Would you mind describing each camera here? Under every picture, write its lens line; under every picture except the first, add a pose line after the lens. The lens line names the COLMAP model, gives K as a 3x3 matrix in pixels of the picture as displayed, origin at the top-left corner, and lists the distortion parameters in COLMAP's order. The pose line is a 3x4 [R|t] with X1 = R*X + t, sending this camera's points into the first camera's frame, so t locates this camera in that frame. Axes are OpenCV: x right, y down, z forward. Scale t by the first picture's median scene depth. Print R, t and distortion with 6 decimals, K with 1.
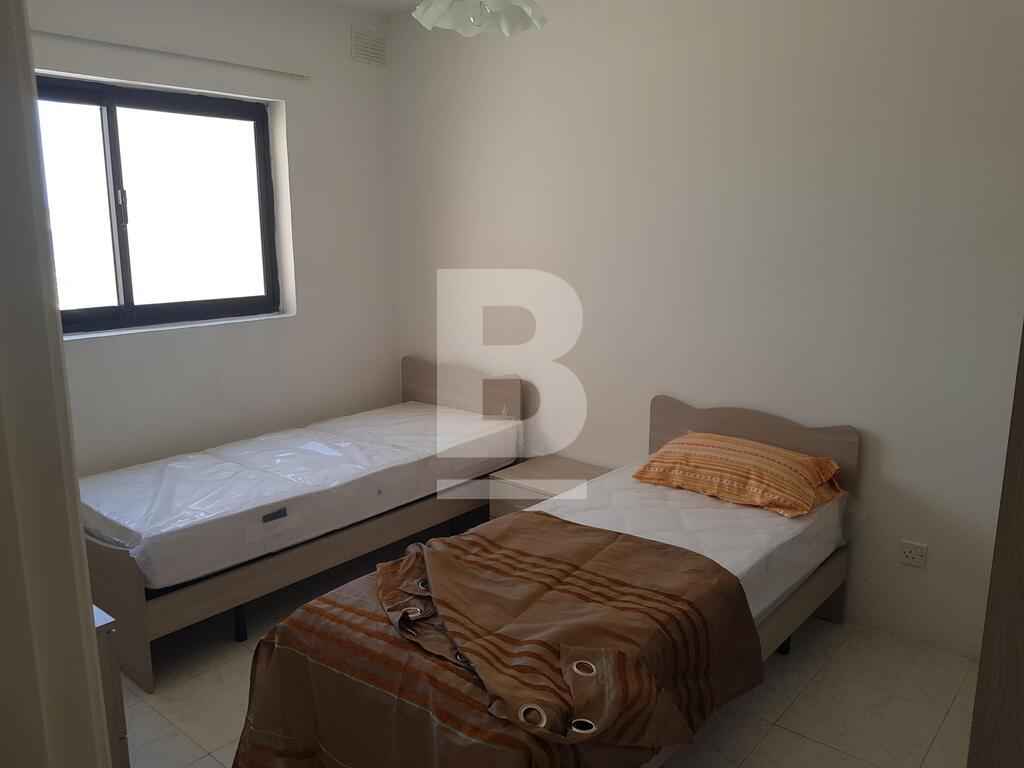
lens RADIAL K [[787.8, 0, 512.0], [0, 787.8, 384.0], [0, 0, 1]] dist [0.080783, -0.144588]
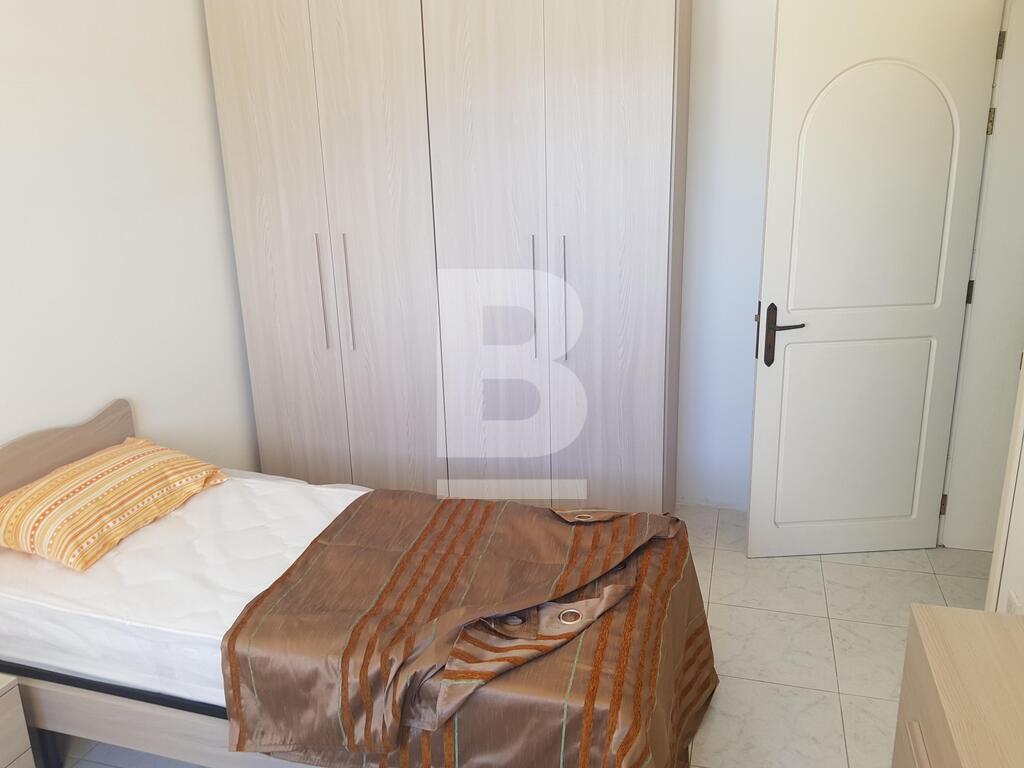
lens RADIAL K [[787.8, 0, 512.0], [0, 787.8, 384.0], [0, 0, 1]] dist [0.080783, -0.144588]
pose [[-0.400727, -0.256612, 0.879527, -0.582754], [0.205972, 0.910170, 0.359397, -0.205837], [-0.892745, 0.325178, -0.311874, 0.884227]]
